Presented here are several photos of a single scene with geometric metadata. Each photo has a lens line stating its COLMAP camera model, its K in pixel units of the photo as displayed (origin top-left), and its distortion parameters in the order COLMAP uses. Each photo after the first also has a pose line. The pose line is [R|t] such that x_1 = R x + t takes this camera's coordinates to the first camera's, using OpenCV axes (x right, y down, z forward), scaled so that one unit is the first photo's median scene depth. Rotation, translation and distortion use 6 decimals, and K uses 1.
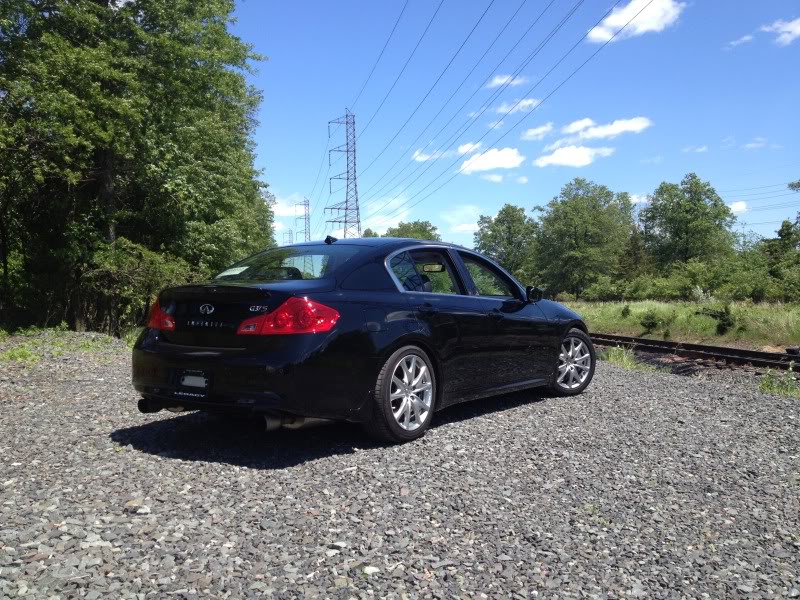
lens RADIAL K [[709.6, 0, 395.0], [0, 709.6, 313.6], [0, 0, 1]] dist [0.040216, -0.101713]
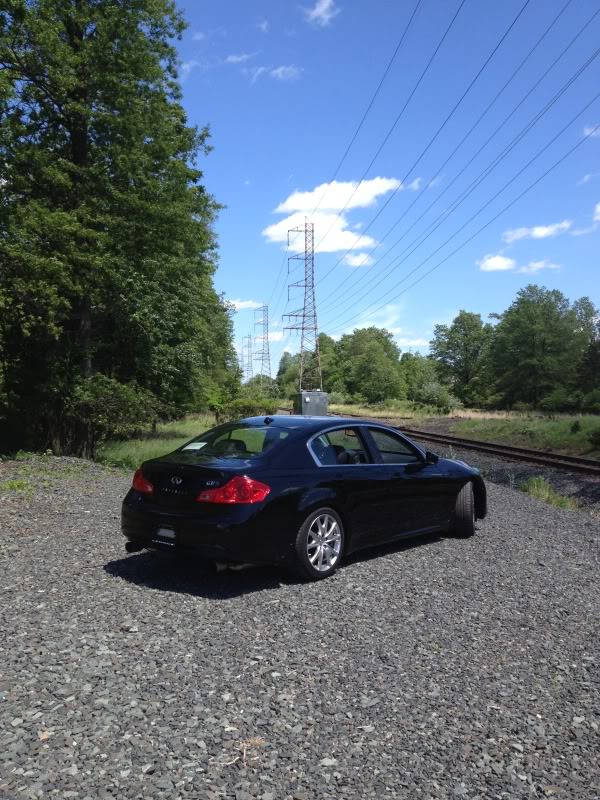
lens RADIAL K [[709.6, 0, 300.0], [0, 709.6, 400.0], [0, 0, 1]] dist [0.040216, -0.101713]
pose [[0.997176, 0.004720, -0.074946, 0.078534], [-0.006484, 0.999707, -0.023313, -0.127729], [0.074814, 0.023733, 0.996915, -0.352605]]
